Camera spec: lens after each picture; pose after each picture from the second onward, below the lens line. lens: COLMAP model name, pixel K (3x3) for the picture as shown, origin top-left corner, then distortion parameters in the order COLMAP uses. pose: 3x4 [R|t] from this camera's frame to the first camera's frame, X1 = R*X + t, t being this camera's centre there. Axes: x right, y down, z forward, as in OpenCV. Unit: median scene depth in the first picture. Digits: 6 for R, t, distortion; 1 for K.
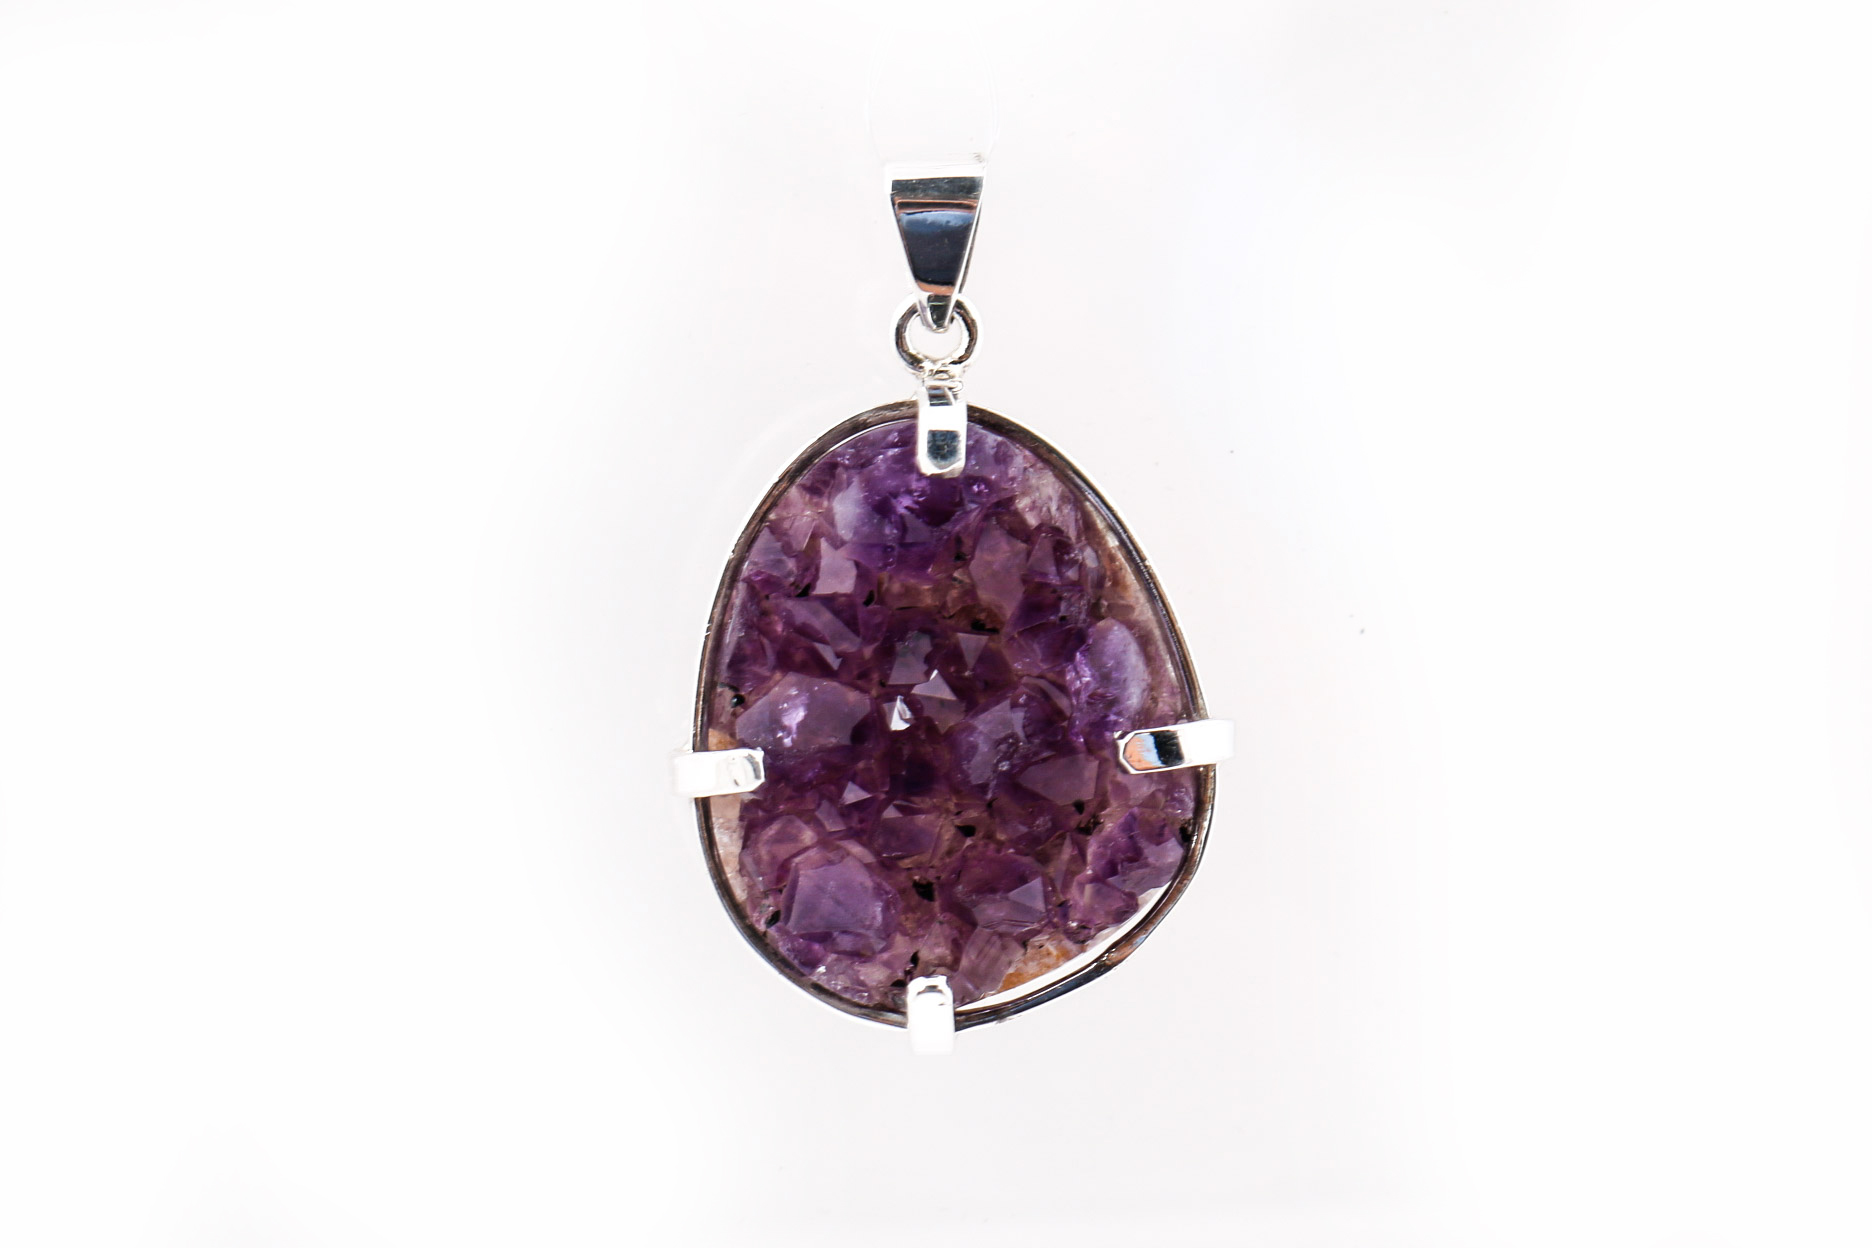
lens RADIAL K [[6320.8, 0, 935.5], [0, 6320.8, 615.1], [0, 0, 1]] dist [-0.033549, 0.000000]
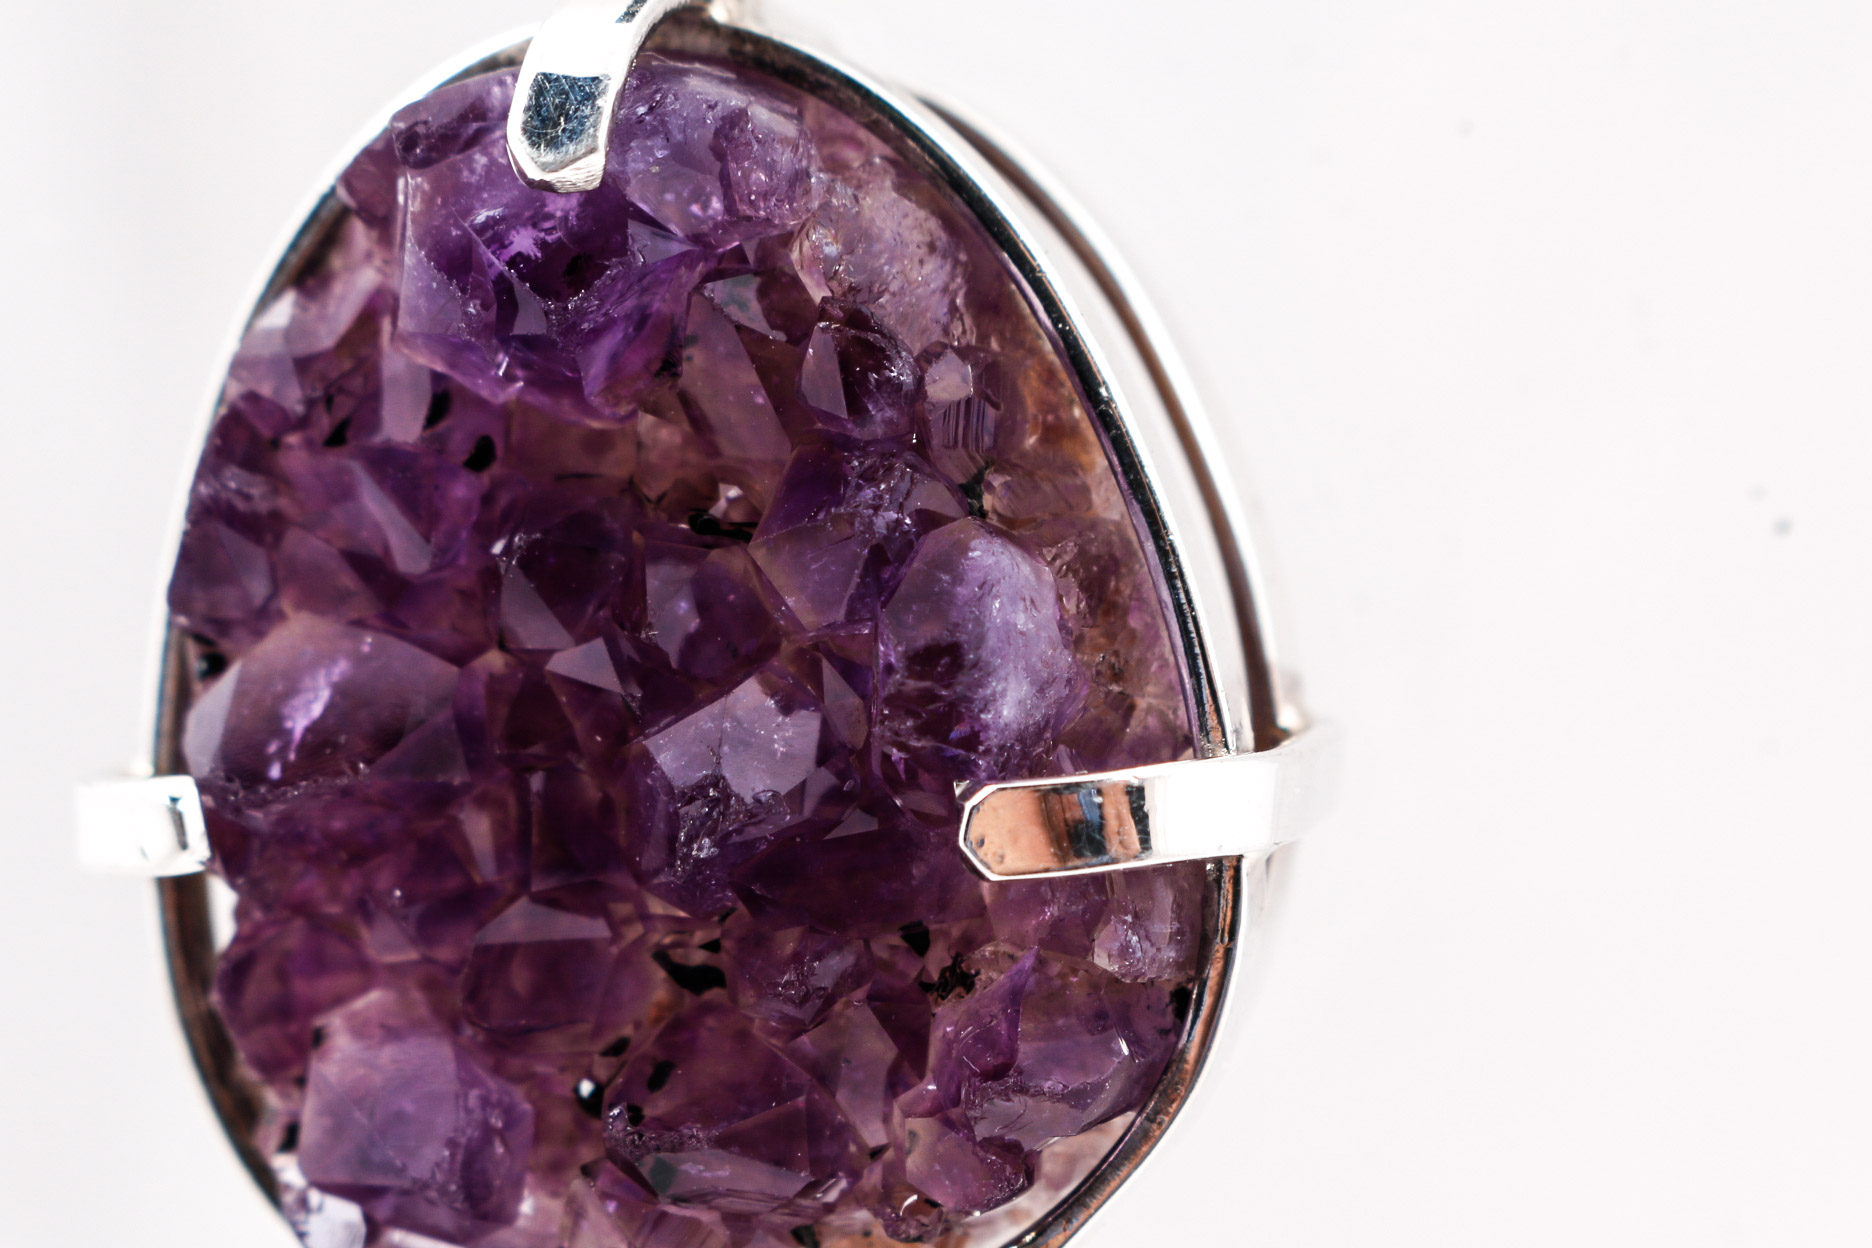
lens RADIAL K [[6320.8, 0, 937.5], [0, 6320.8, 629.6], [0, 0, 1]] dist [-0.033549, 0.000000]
pose [[0.946492, 0.044006, -0.319712, 0.164932], [-0.026015, 0.997840, 0.060326, -0.018150], [0.321676, -0.048781, 0.945592, 0.582749]]
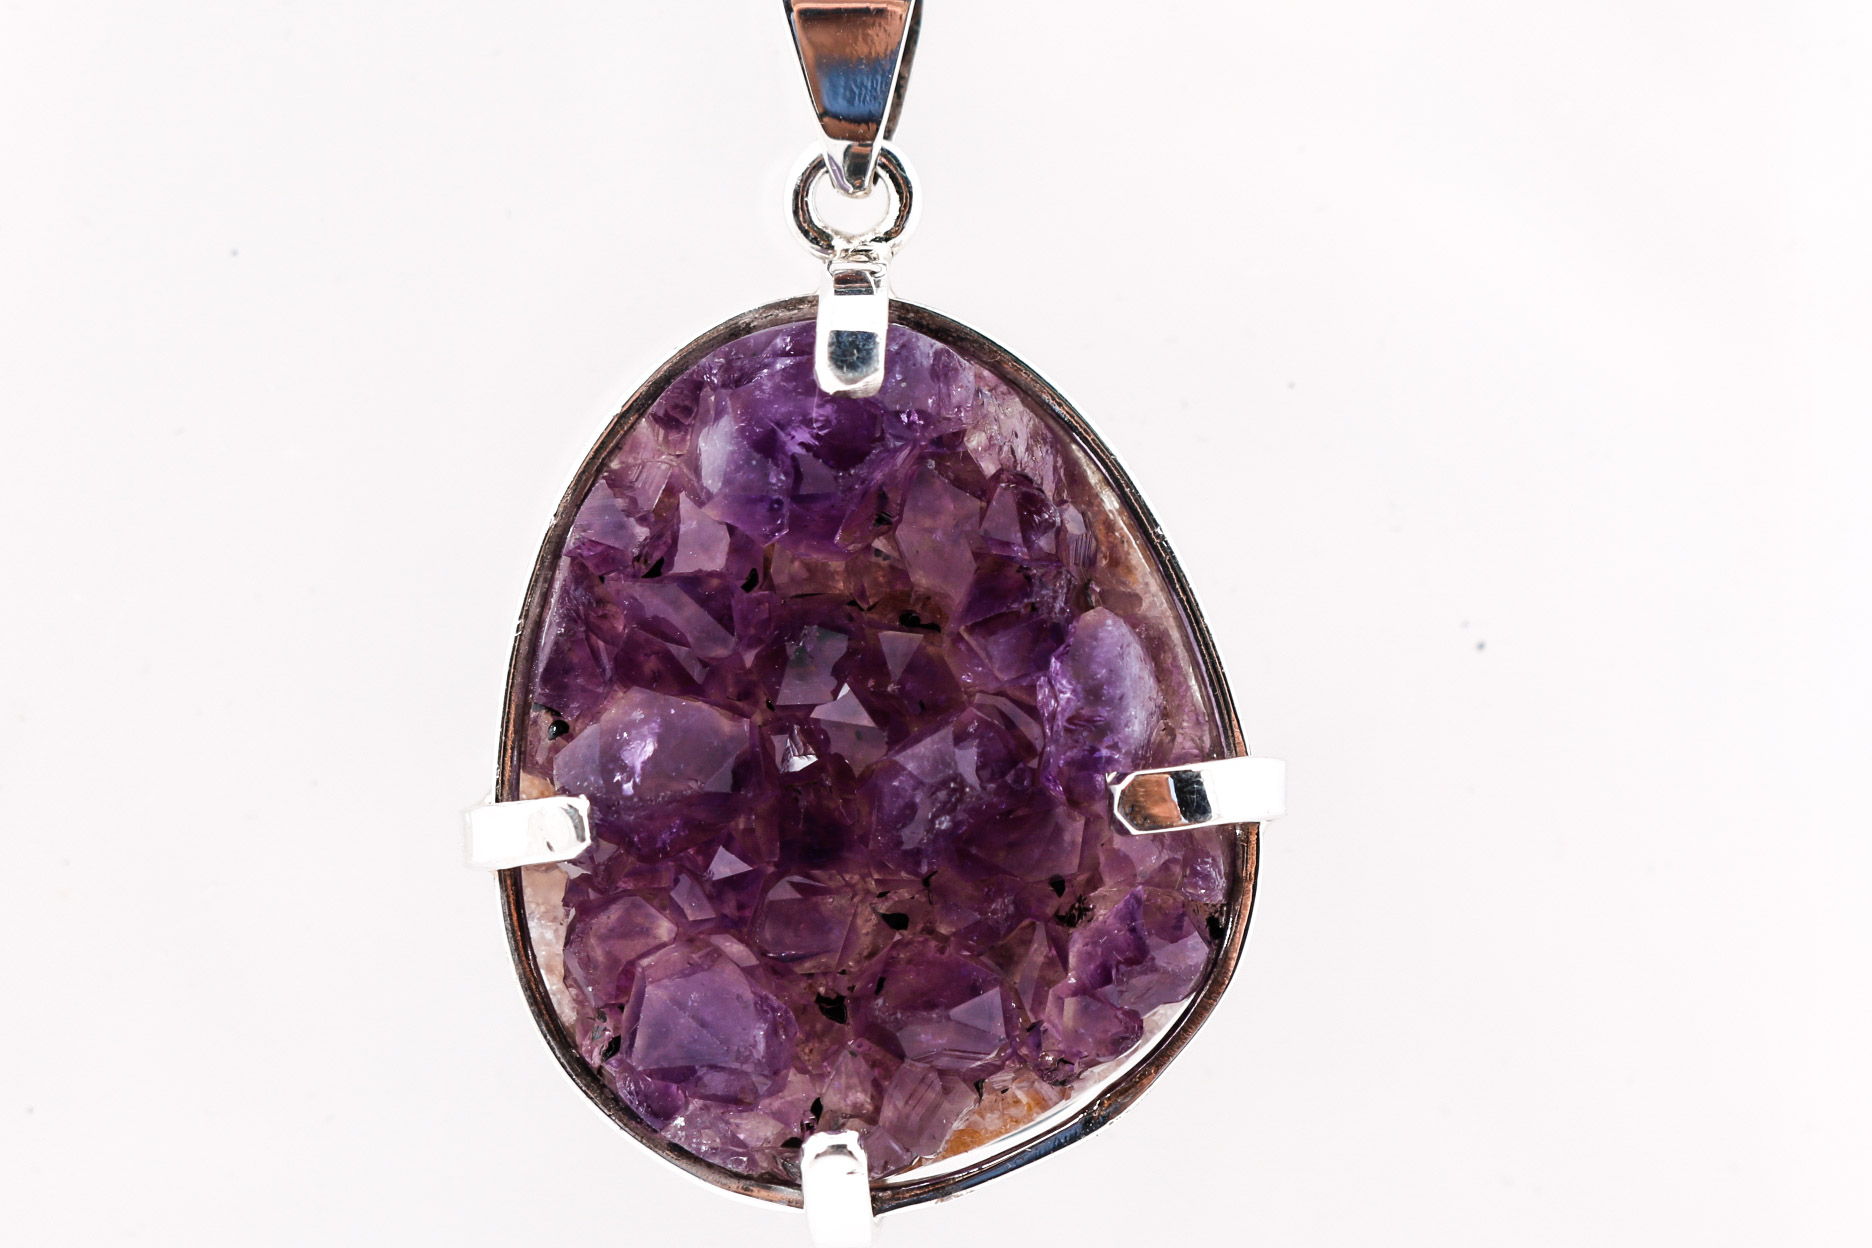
lens RADIAL K [[6320.8, 0, 935.9], [0, 6320.8, 634.3], [0, 0, 1]] dist [-0.033549, 0.000000]
pose [[0.999385, -0.000231, -0.035069, 0.033552], [-0.000940, 0.999443, -0.033366, 0.026063], [0.035058, 0.033379, 0.998828, 0.316191]]
